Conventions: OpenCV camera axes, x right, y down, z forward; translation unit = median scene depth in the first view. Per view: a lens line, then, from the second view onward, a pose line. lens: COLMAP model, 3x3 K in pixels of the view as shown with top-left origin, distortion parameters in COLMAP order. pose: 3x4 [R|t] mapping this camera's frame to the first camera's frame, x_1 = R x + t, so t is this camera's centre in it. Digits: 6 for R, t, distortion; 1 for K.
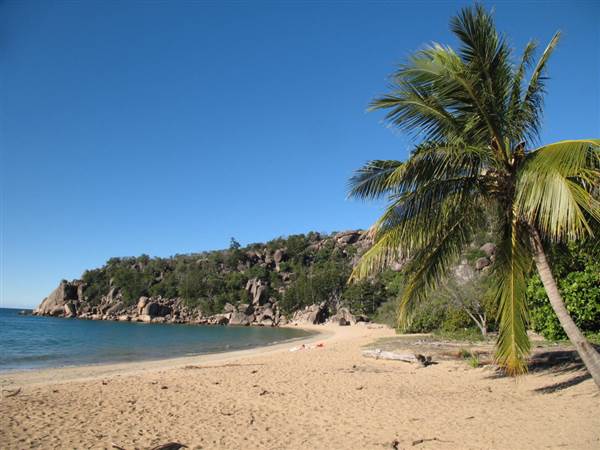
lens RADIAL K [[452.8, 0, 300.0], [0, 452.8, 225.0], [0, 0, 1]] dist [-0.196223, 0.091530]
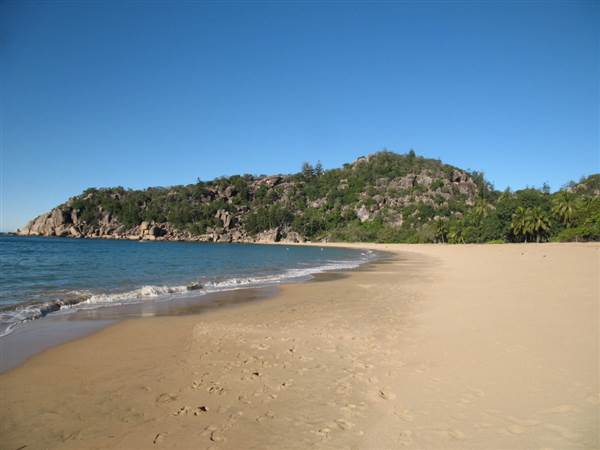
lens RADIAL K [[452.8, 0, 300.0], [0, 452.8, 225.0], [0, 0, 1]] dist [-0.196223, 0.091530]
pose [[0.939229, 0.022998, 0.342520, -0.352430], [-0.084437, 0.982578, 0.165563, -0.088637], [-0.332745, -0.184423, 0.924808, -0.400063]]
